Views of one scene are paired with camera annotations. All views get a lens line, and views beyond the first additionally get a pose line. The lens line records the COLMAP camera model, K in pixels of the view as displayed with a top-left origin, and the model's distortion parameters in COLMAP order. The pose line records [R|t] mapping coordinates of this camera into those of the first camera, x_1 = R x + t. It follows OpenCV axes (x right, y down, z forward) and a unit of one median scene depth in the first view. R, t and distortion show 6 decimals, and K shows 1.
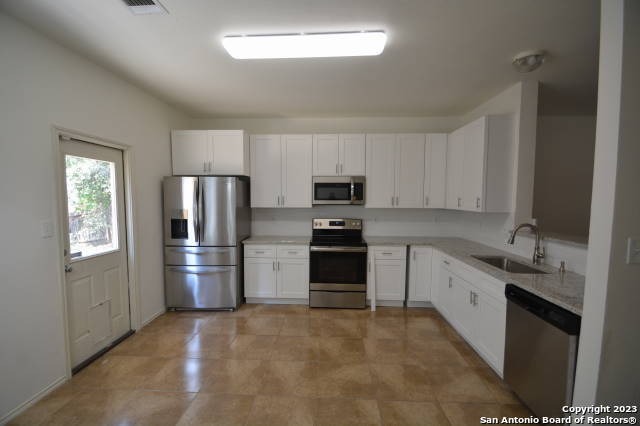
lens RADIAL K [[276.8, 0, 320.0], [0, 276.8, 213.2], [0, 0, 1]] dist [-0.014050, -0.003424]
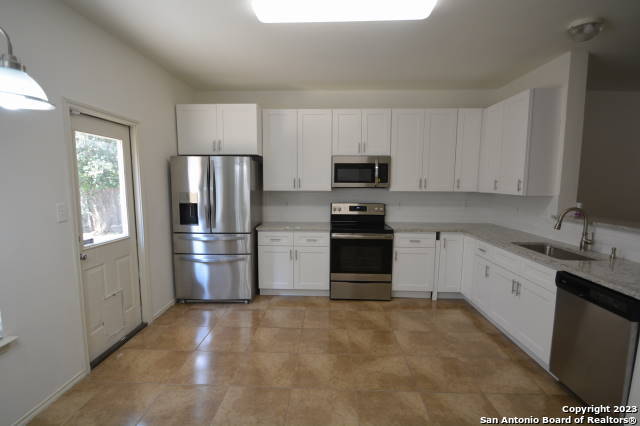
lens RADIAL K [[308.2, 0, 319.4], [0, 308.2, 213.9], [0, 0, 1]] dist [-0.024533, -0.001968]
pose [[0.999980, 0.000260, 0.006306, -0.099100], [-0.000570, 0.998786, 0.049263, 0.007230], [-0.006286, -0.049265, 0.998766, -0.015727]]
